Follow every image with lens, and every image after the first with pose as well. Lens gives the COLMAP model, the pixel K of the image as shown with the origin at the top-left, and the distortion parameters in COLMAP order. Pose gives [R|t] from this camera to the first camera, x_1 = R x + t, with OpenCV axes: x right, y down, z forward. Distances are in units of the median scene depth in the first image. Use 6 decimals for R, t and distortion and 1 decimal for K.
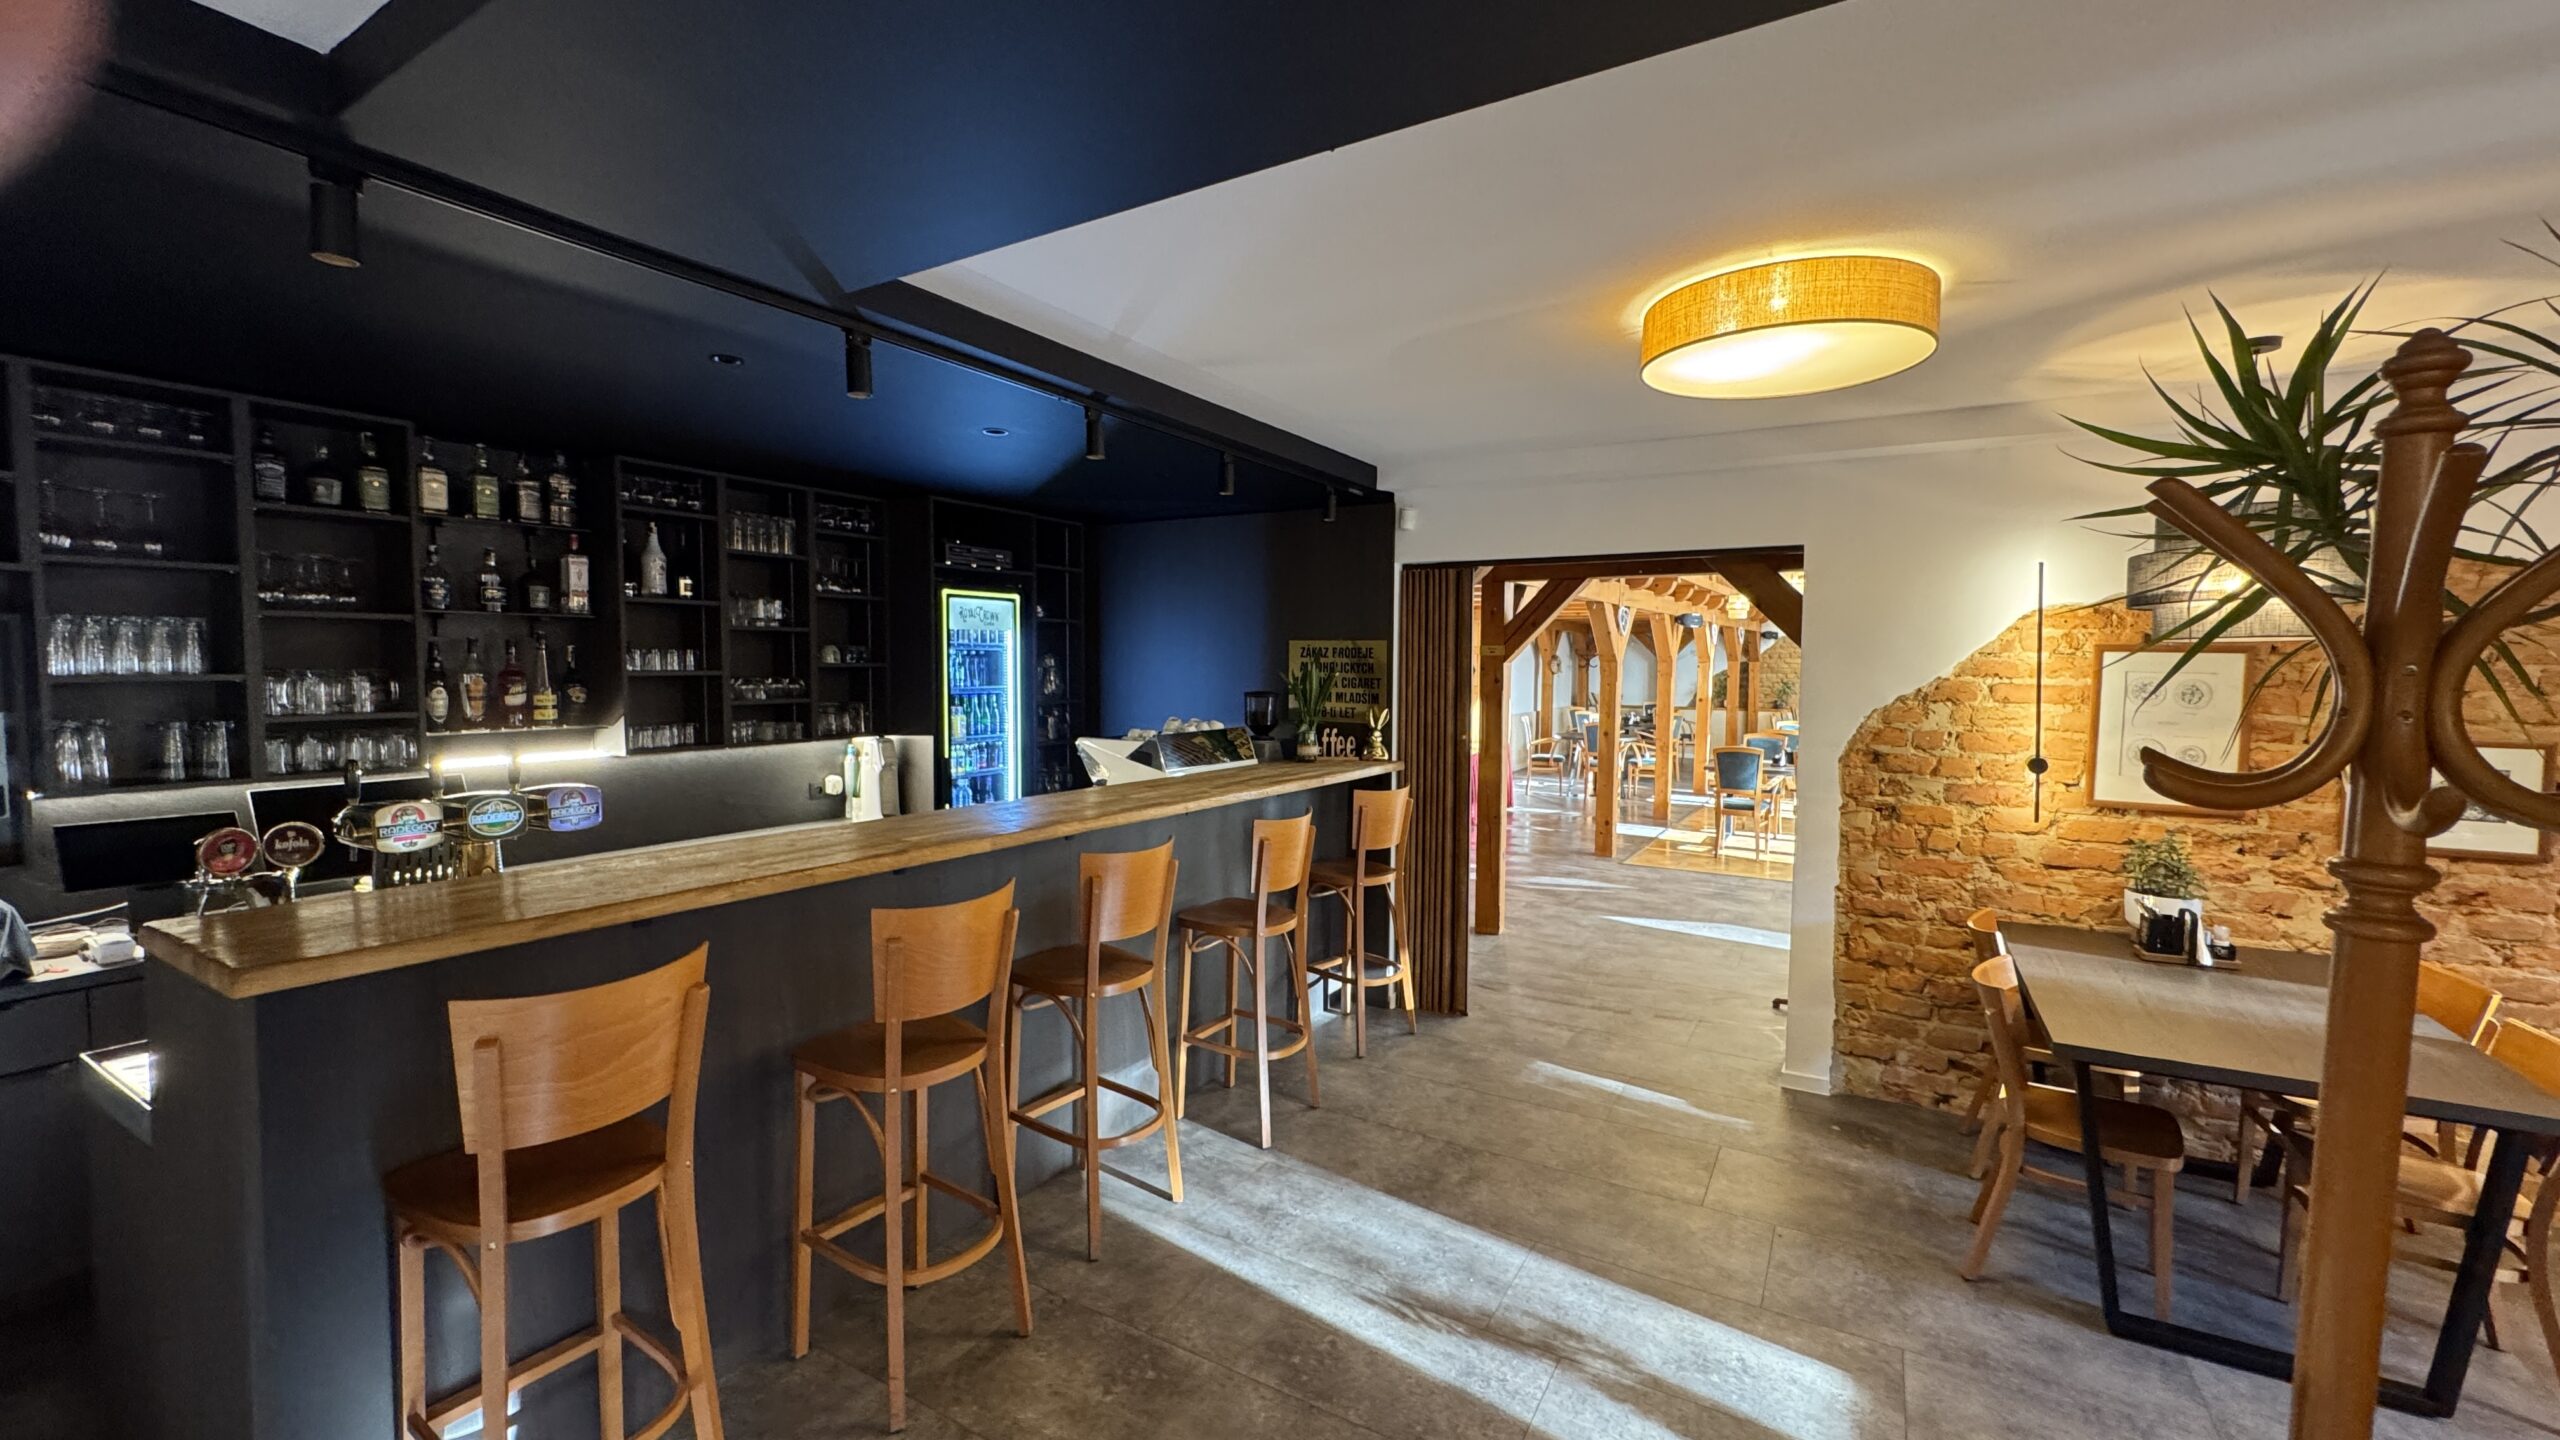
lens RADIAL K [[1026.2, 0, 1293.2], [0, 1026.2, 717.6], [0, 0, 1]] dist [-0.003299, -0.000274]
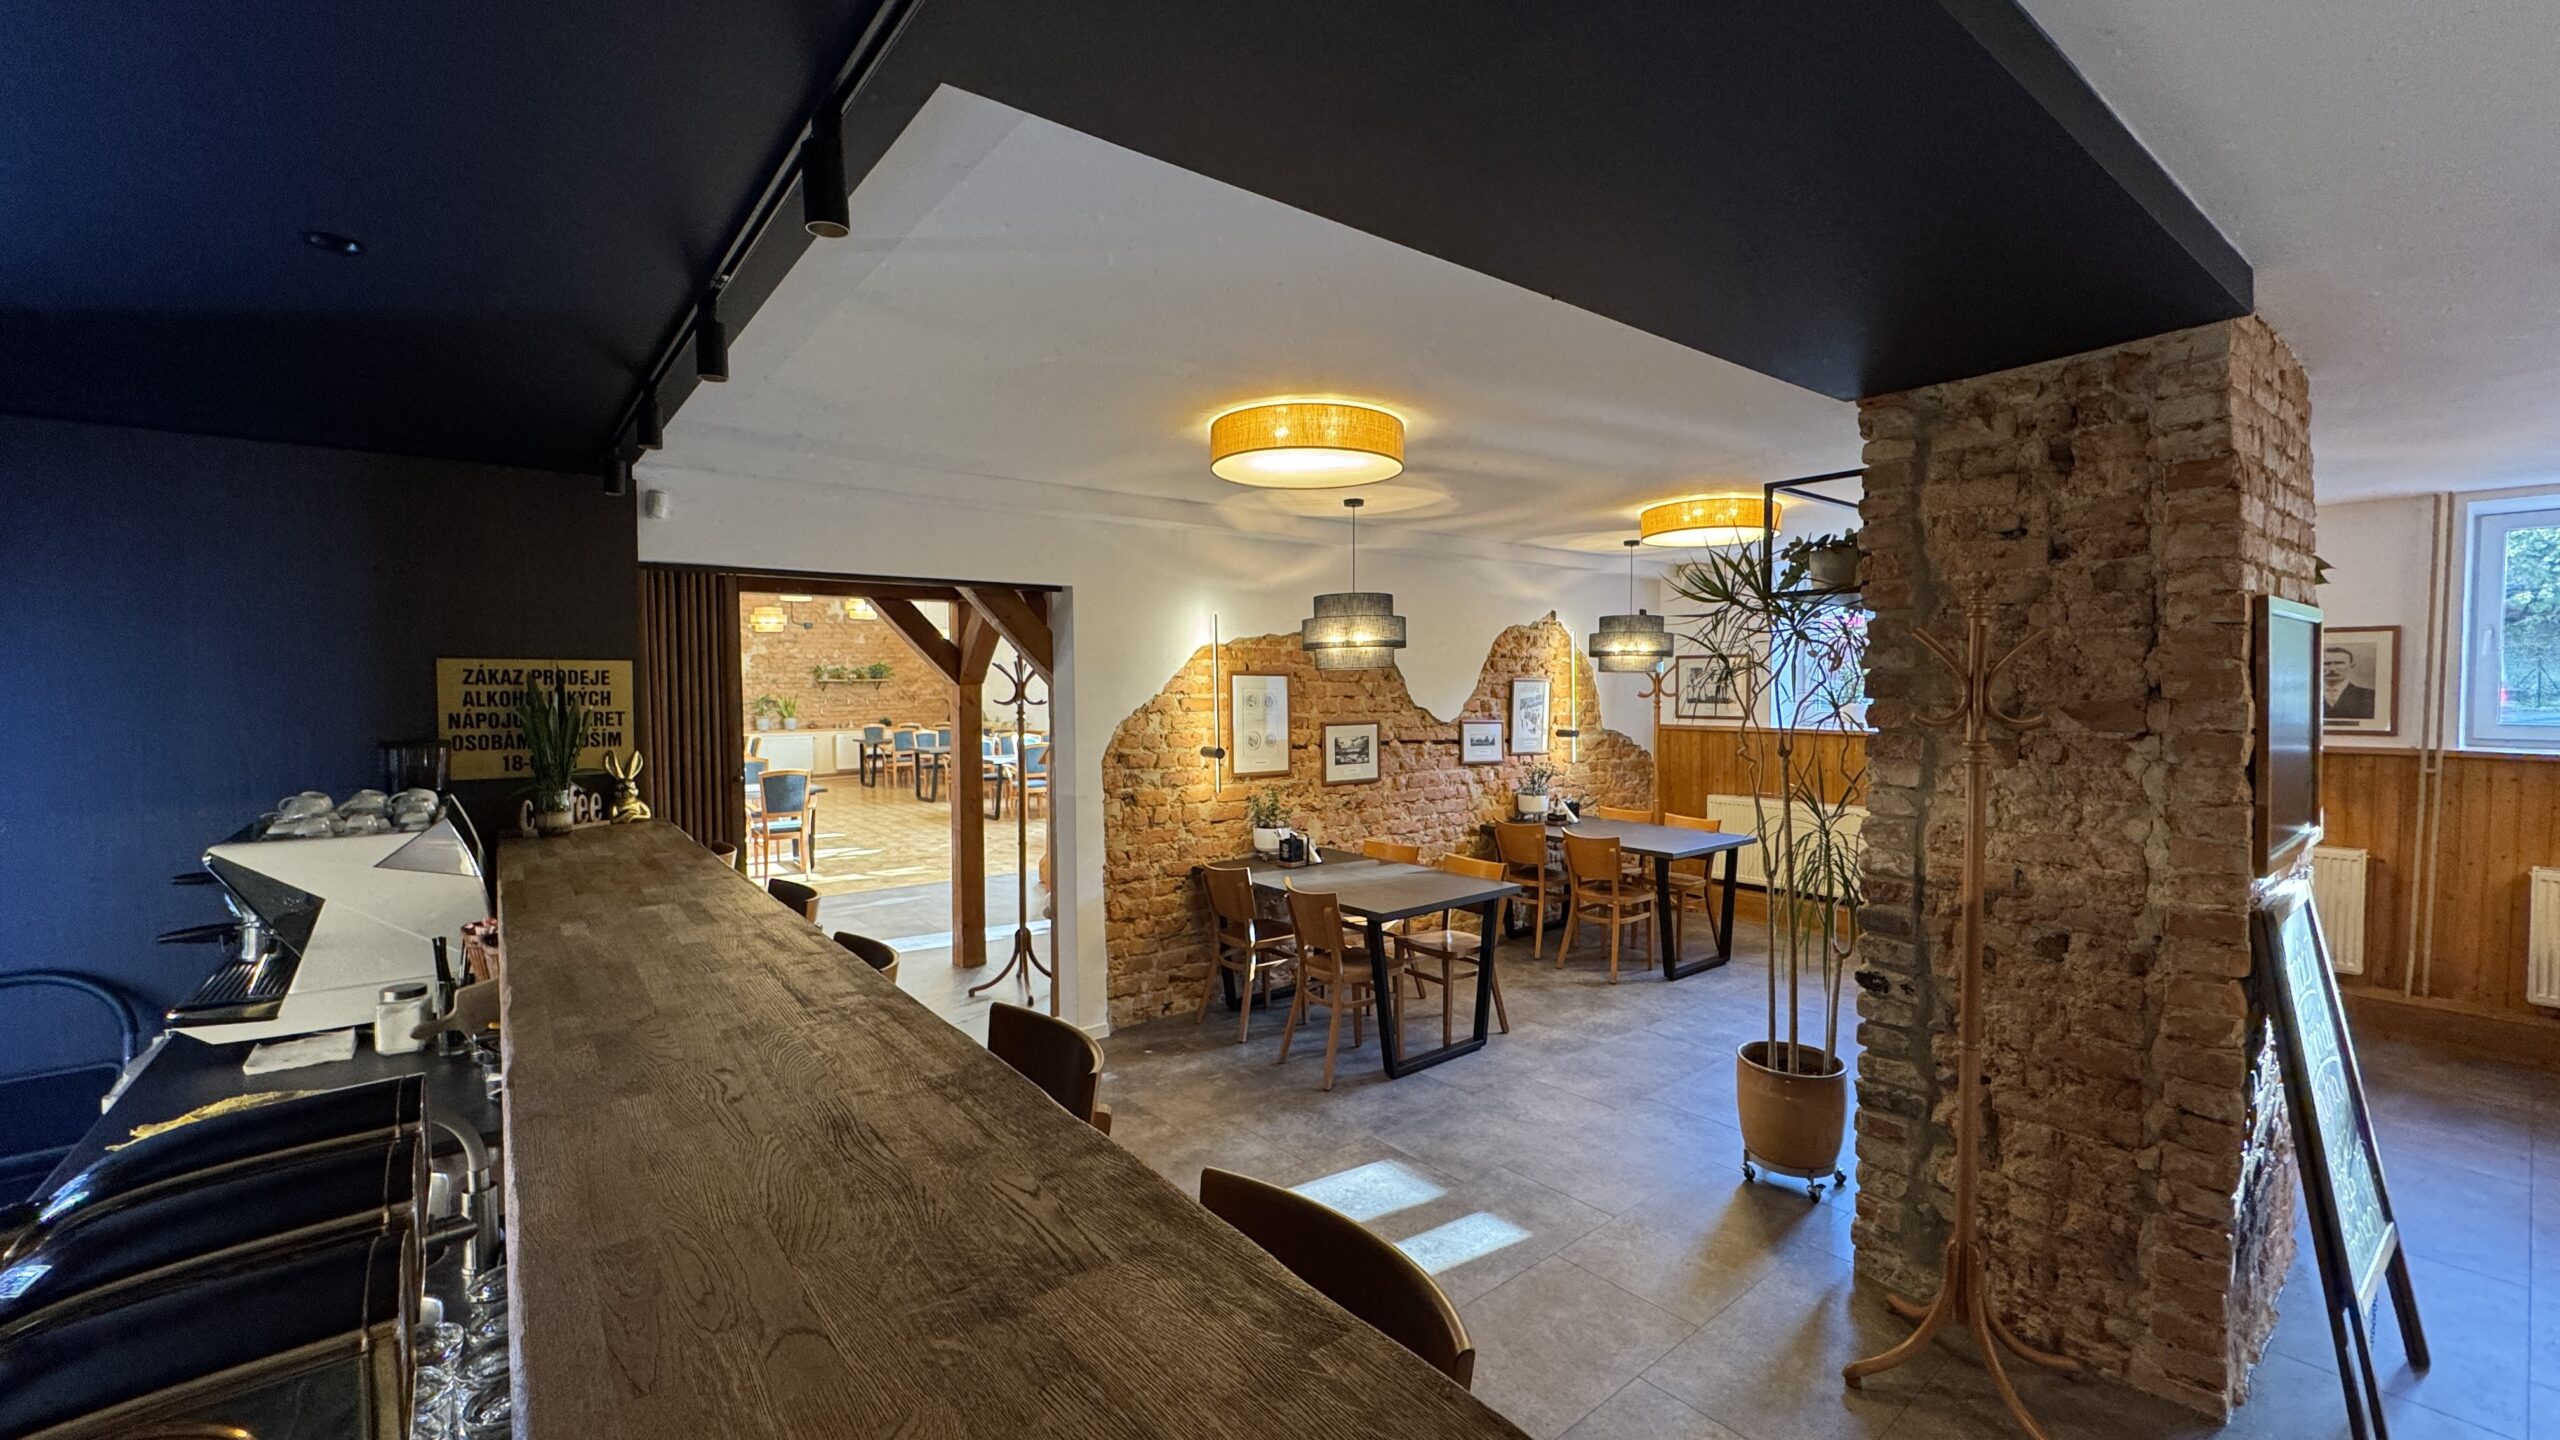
lens RADIAL K [[1026.2, 0, 1286.7], [0, 1026.2, 712.9], [0, 0, 1]] dist [-0.003299, -0.000274]
pose [[0.353354, -0.038074, 0.934715, -0.563683], [0.056137, 0.998234, 0.019440, -0.031777], [-0.933804, 0.045602, 0.354867, 0.361945]]
